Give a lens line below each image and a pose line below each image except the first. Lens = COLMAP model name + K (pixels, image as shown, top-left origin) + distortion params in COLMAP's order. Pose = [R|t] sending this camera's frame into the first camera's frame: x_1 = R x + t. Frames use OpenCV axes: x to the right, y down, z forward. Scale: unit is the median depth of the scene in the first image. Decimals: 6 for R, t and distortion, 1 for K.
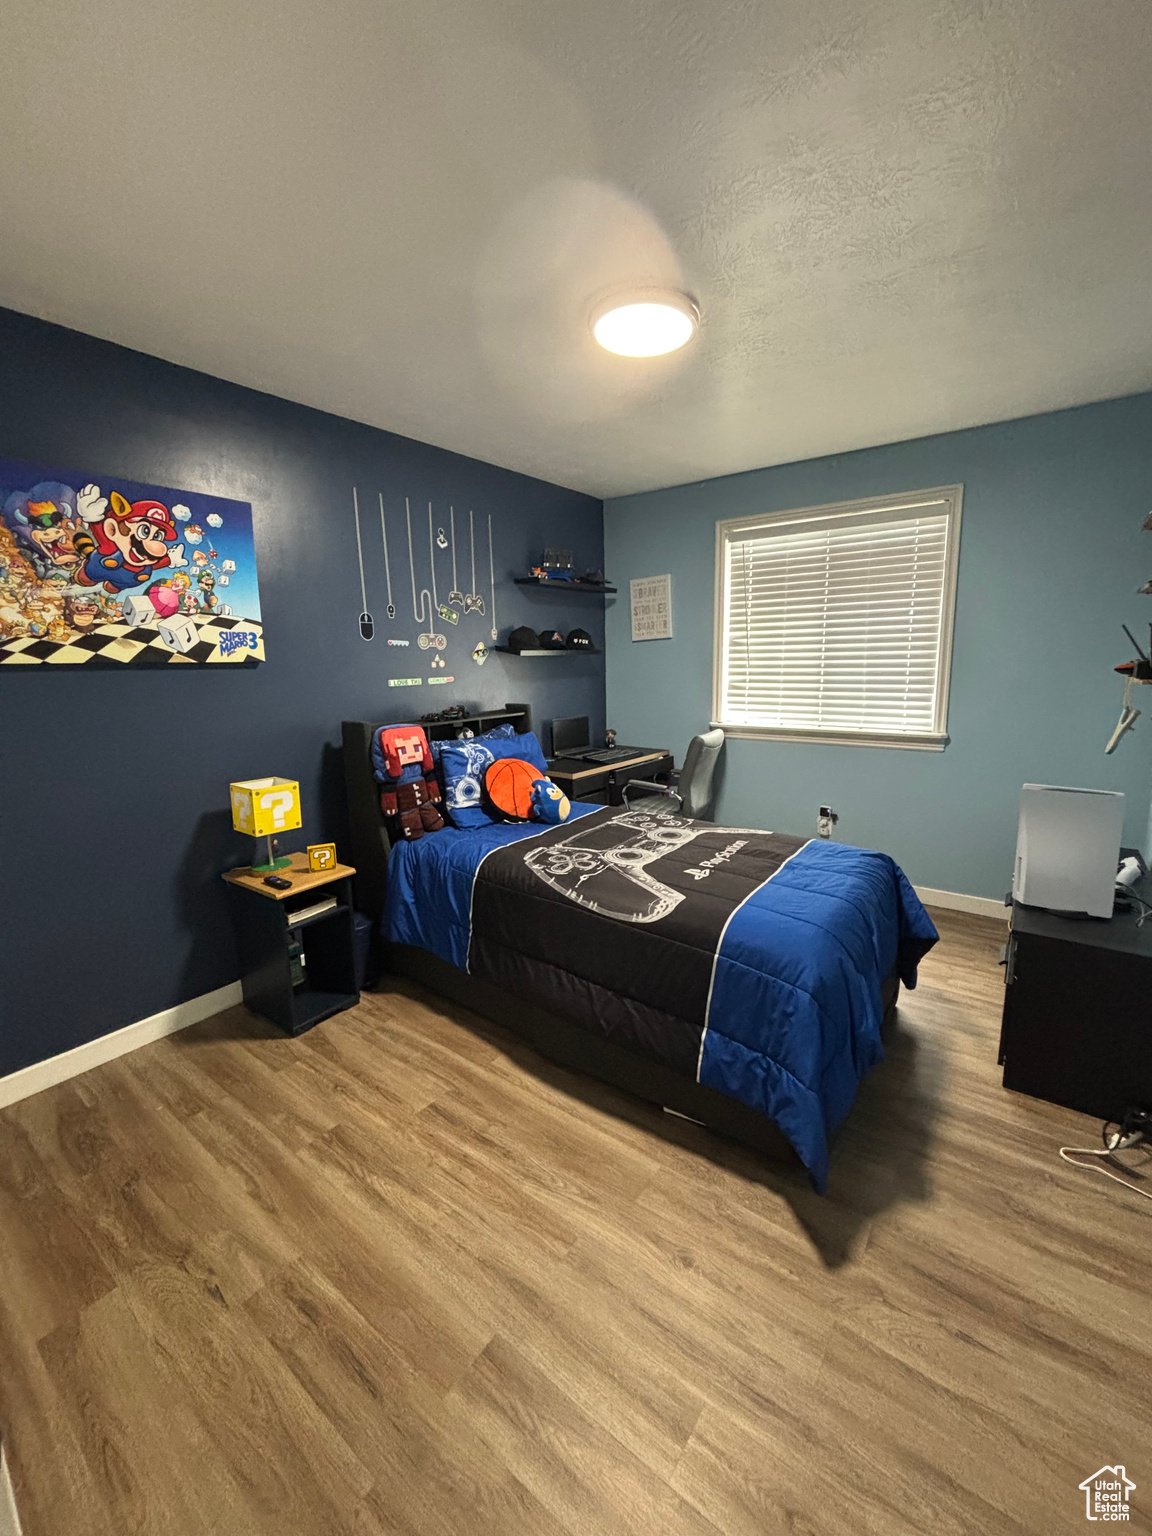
lens RADIAL K [[614.9, 0, 589.9], [0, 614.9, 757.9], [0, 0, 1]] dist [-0.002235, -0.001419]
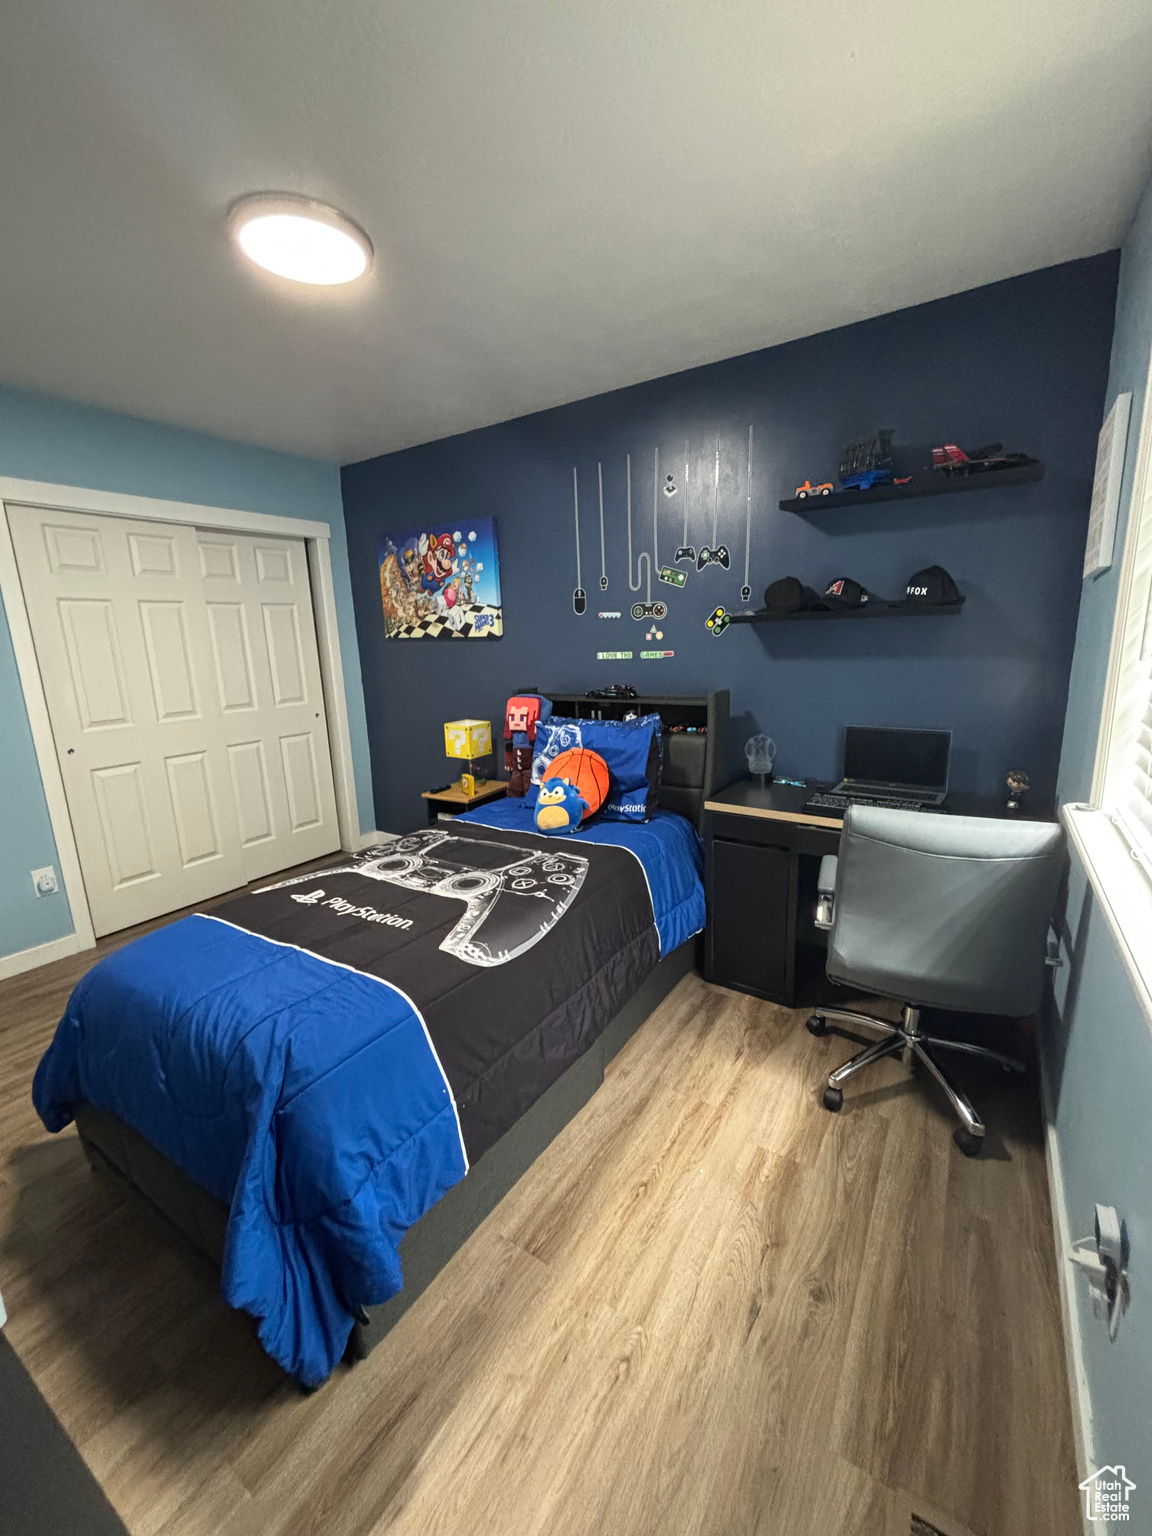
lens RADIAL K [[614.9, 0, 590.3], [0, 614.9, 770.9], [0, 0, 1]] dist [-0.002235, -0.001419]
pose [[0.072649, 0.231382, -0.970147, 0.920108], [-0.131397, 0.966459, 0.220662, -0.208175], [0.988664, 0.111444, 0.100615, 1.177749]]
